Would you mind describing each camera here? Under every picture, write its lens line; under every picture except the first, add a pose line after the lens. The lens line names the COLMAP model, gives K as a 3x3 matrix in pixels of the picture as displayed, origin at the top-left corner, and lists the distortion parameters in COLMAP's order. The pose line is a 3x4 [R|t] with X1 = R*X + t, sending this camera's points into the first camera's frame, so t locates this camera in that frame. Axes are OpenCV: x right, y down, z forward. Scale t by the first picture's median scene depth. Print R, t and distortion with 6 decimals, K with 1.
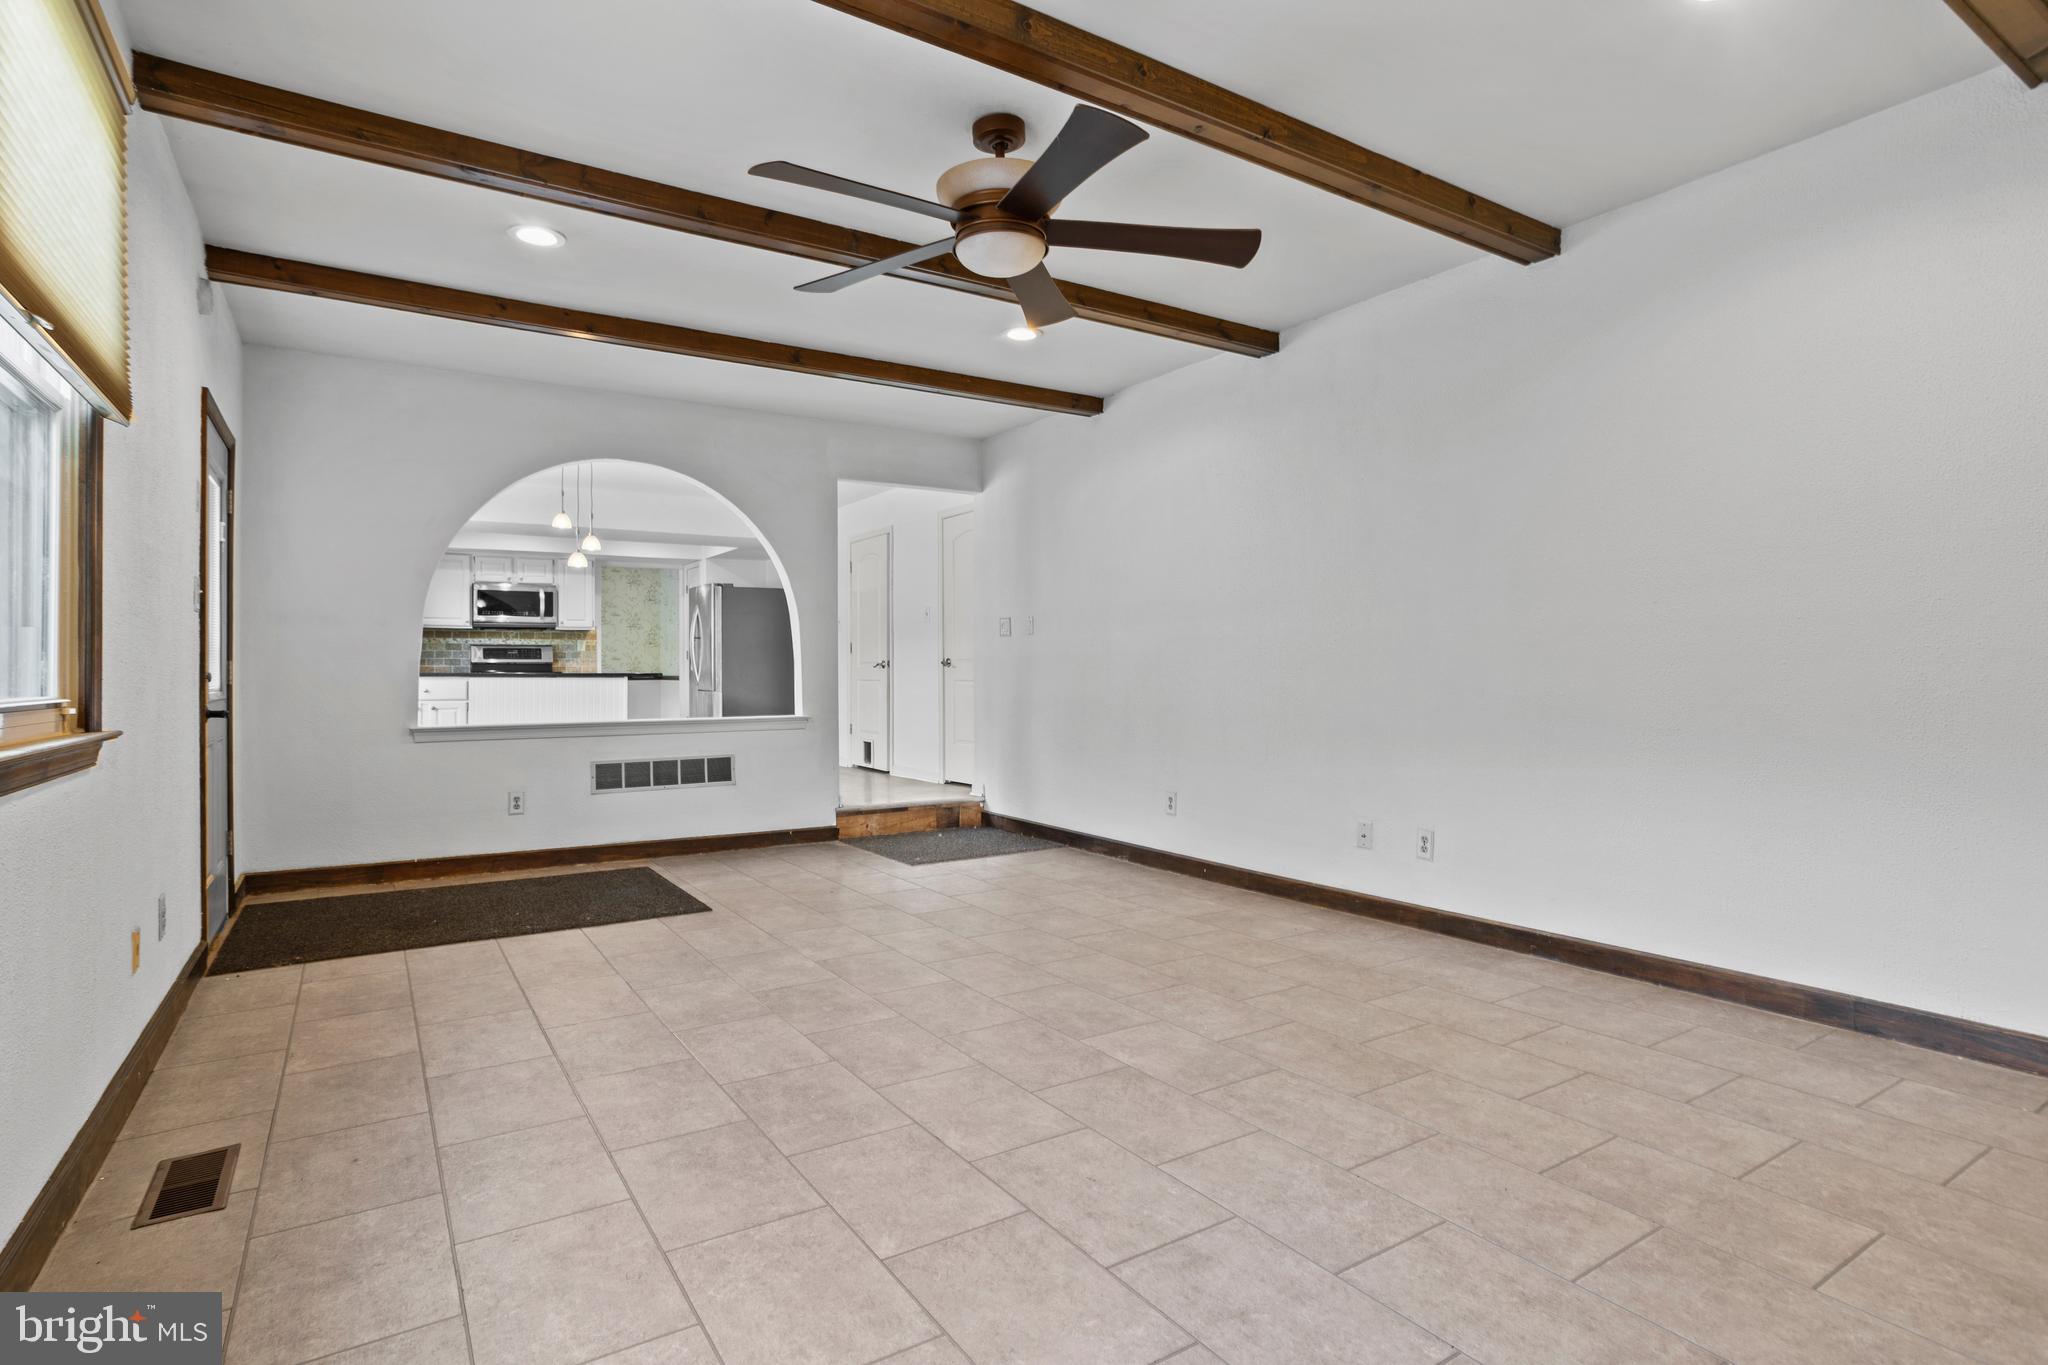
lens RADIAL K [[1010.7, 0, 1036.1], [0, 1010.7, 675.2], [0, 0, 1]] dist [-0.040914, 0.023586]
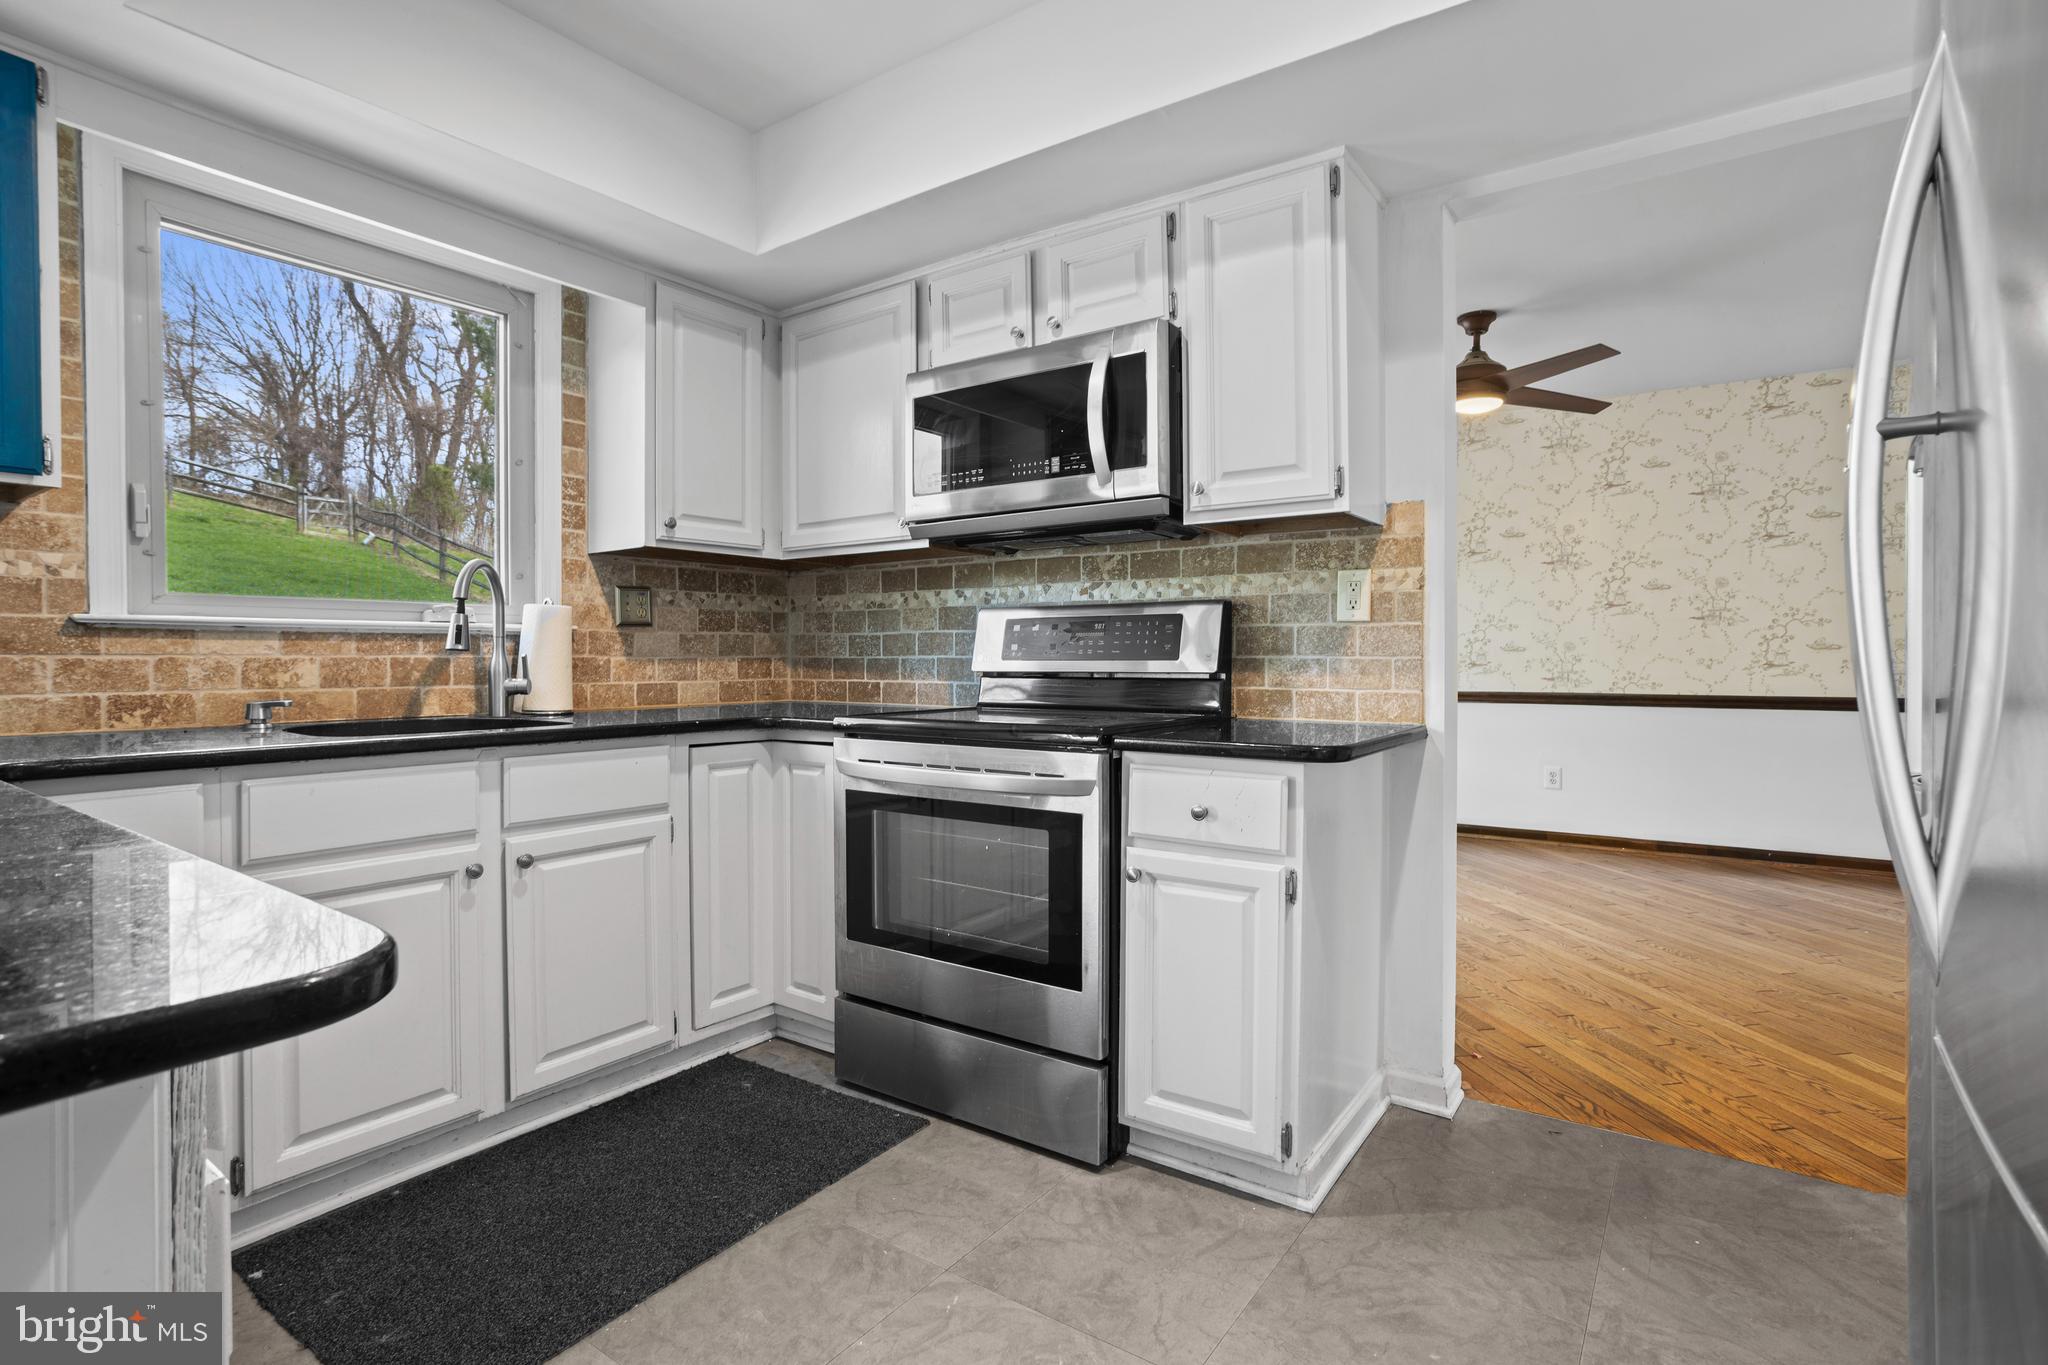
lens RADIAL K [[1010.7, 0, 1036.1], [0, 1010.7, 675.2], [0, 0, 1]] dist [-0.040914, 0.023586]
pose [[0.348015, 0.023554, -0.937193, -0.289875], [-0.002154, 0.999702, 0.024326, -0.018671], [0.937486, -0.006447, 0.347962, 0.918300]]
